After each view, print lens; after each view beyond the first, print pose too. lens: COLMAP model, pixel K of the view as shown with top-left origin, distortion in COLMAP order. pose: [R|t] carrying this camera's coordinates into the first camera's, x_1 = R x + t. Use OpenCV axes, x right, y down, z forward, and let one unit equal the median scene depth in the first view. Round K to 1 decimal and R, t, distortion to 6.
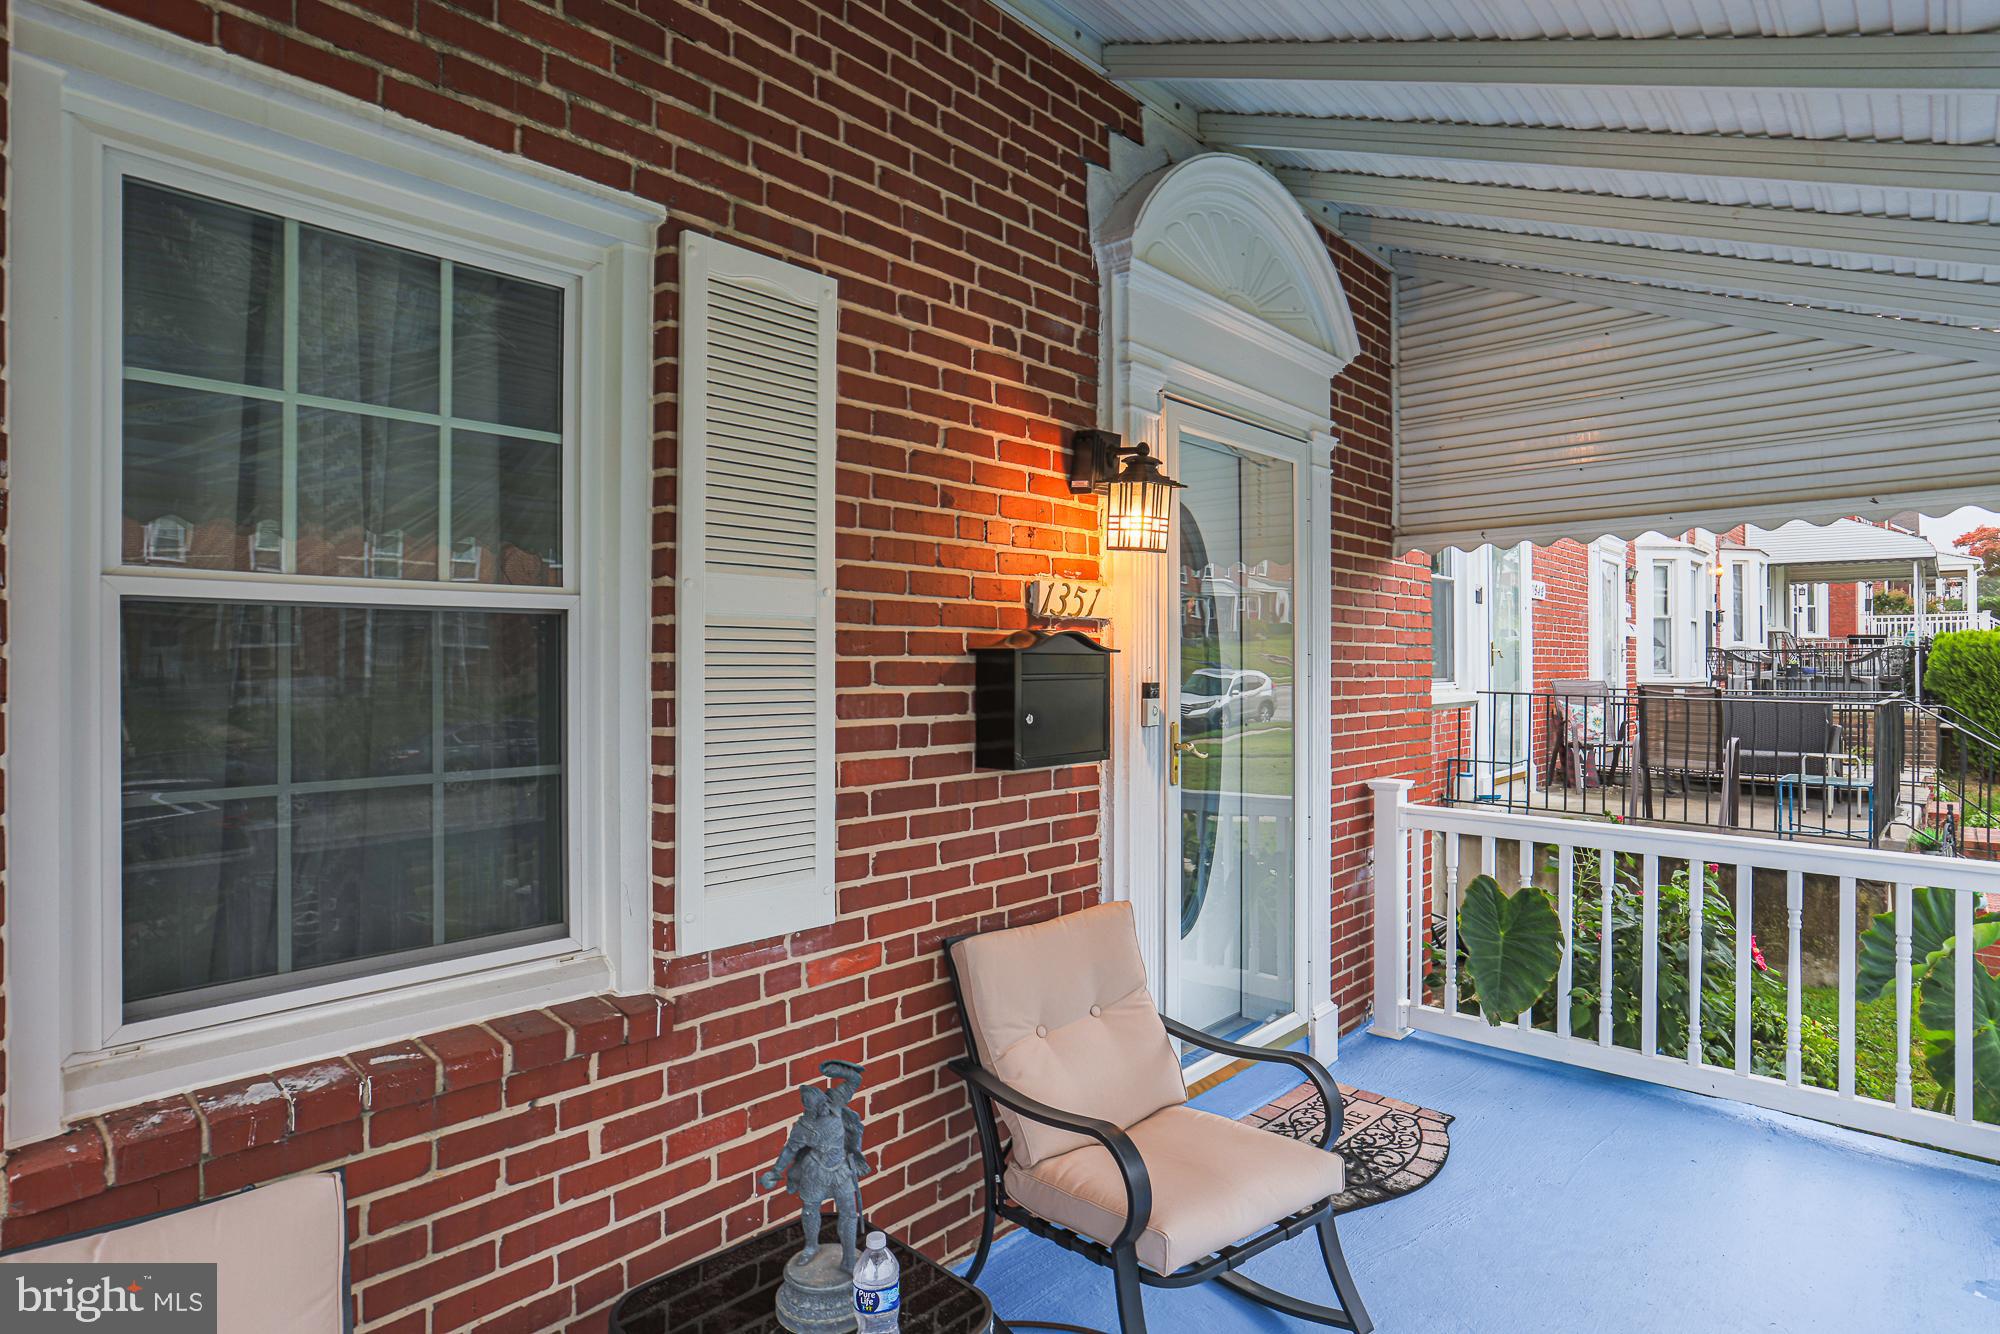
lens RADIAL K [[1090.3, 0, 1000.3], [0, 1090.3, 677.4], [0, 0, 1]] dist [-0.046874, 0.032159]
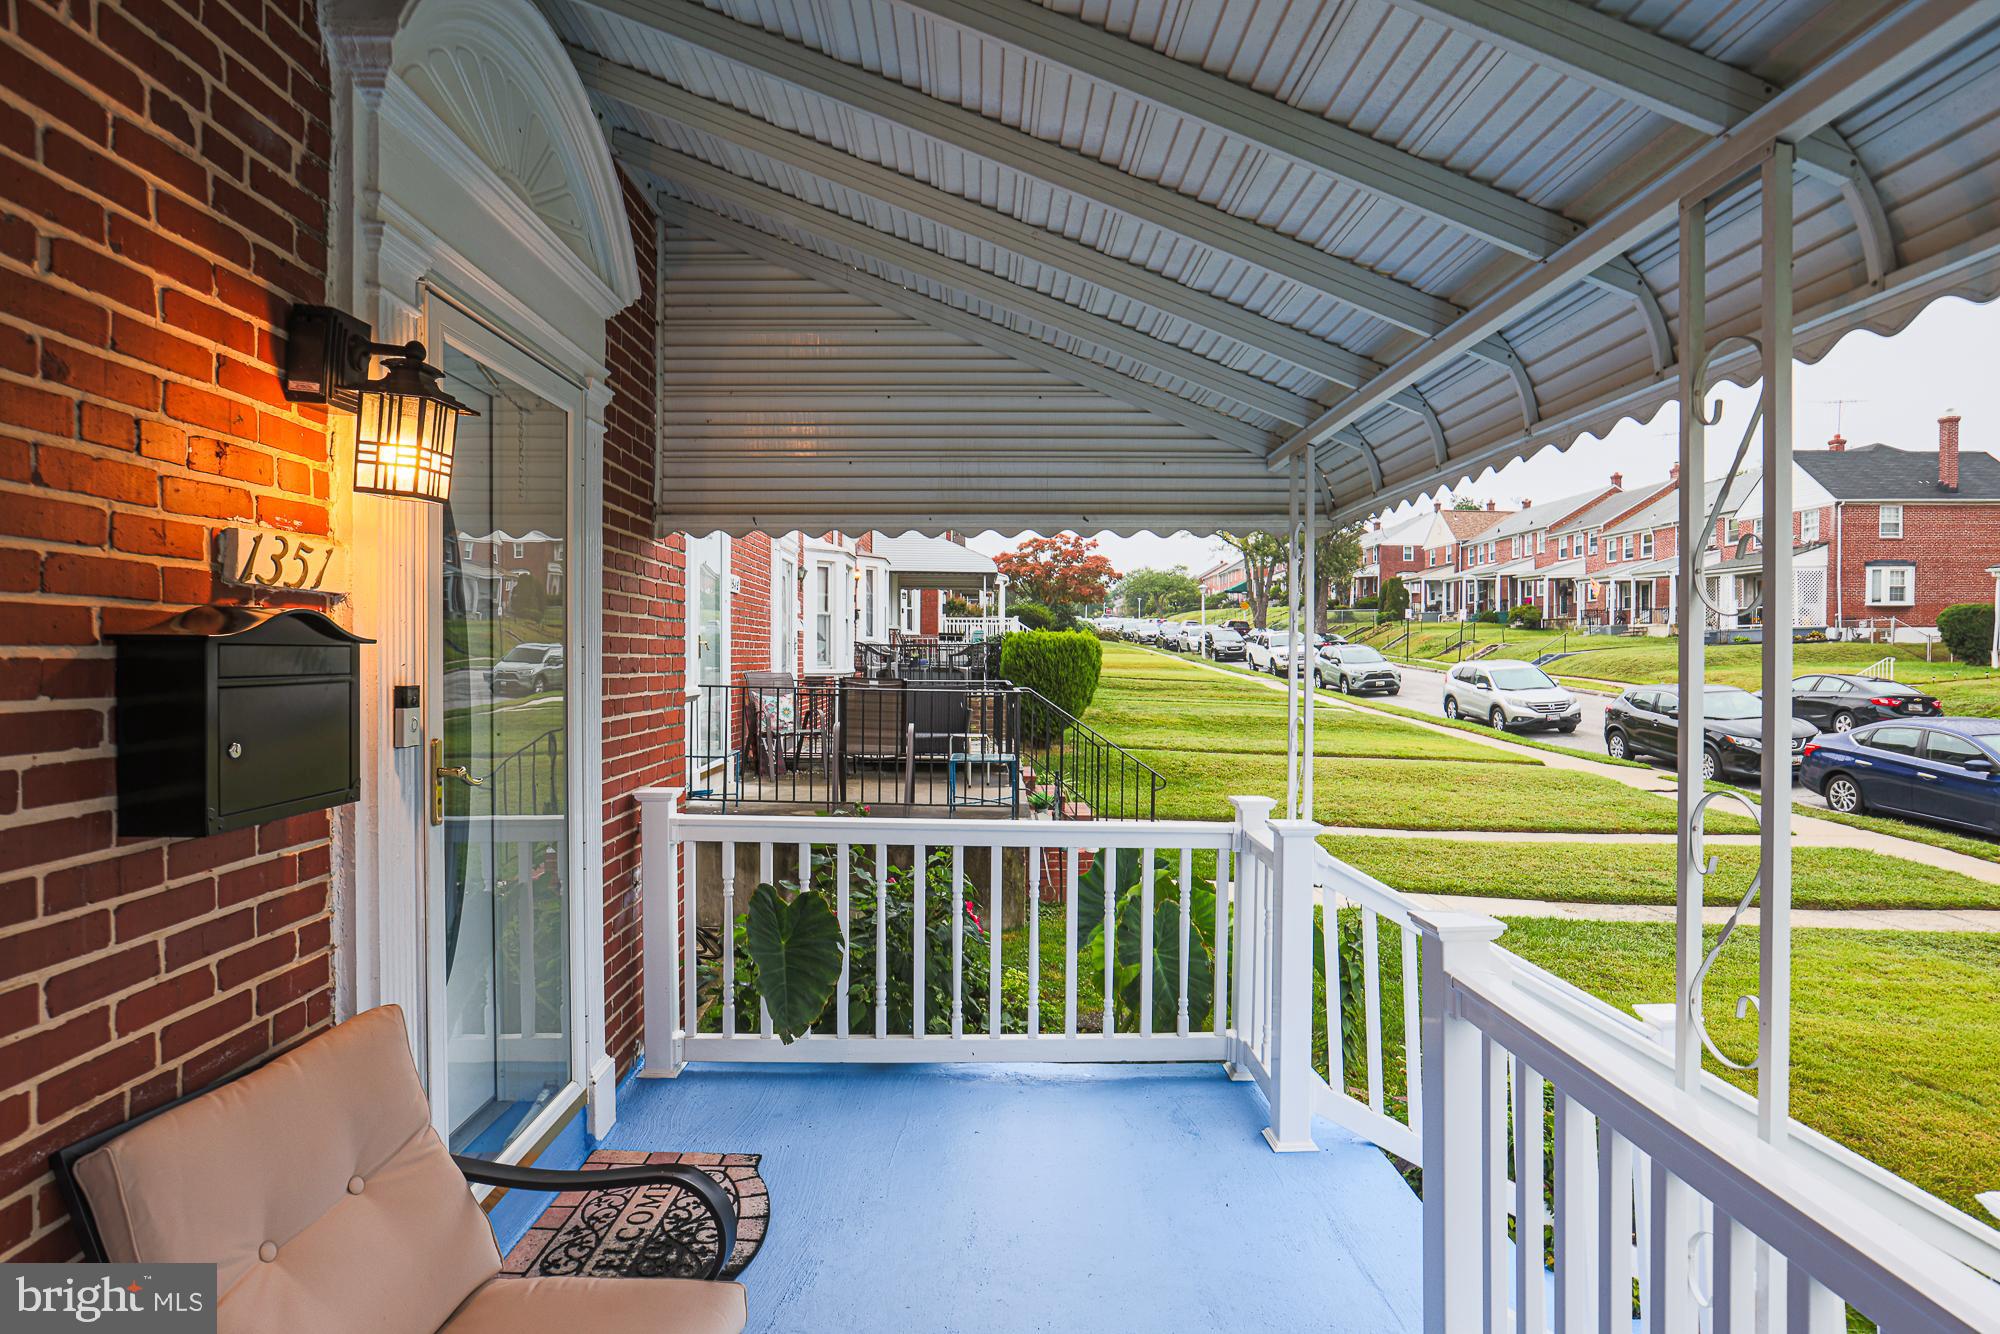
lens RADIAL K [[1090.3, 0, 1000.3], [0, 1090.3, 677.4], [0, 0, 1]] dist [-0.046874, 0.032159]
pose [[0.723830, -0.009694, 0.689910, -0.065603], [0.003213, 0.999938, 0.010680, -0.006855], [-0.689971, -0.005514, 0.723816, 0.219863]]
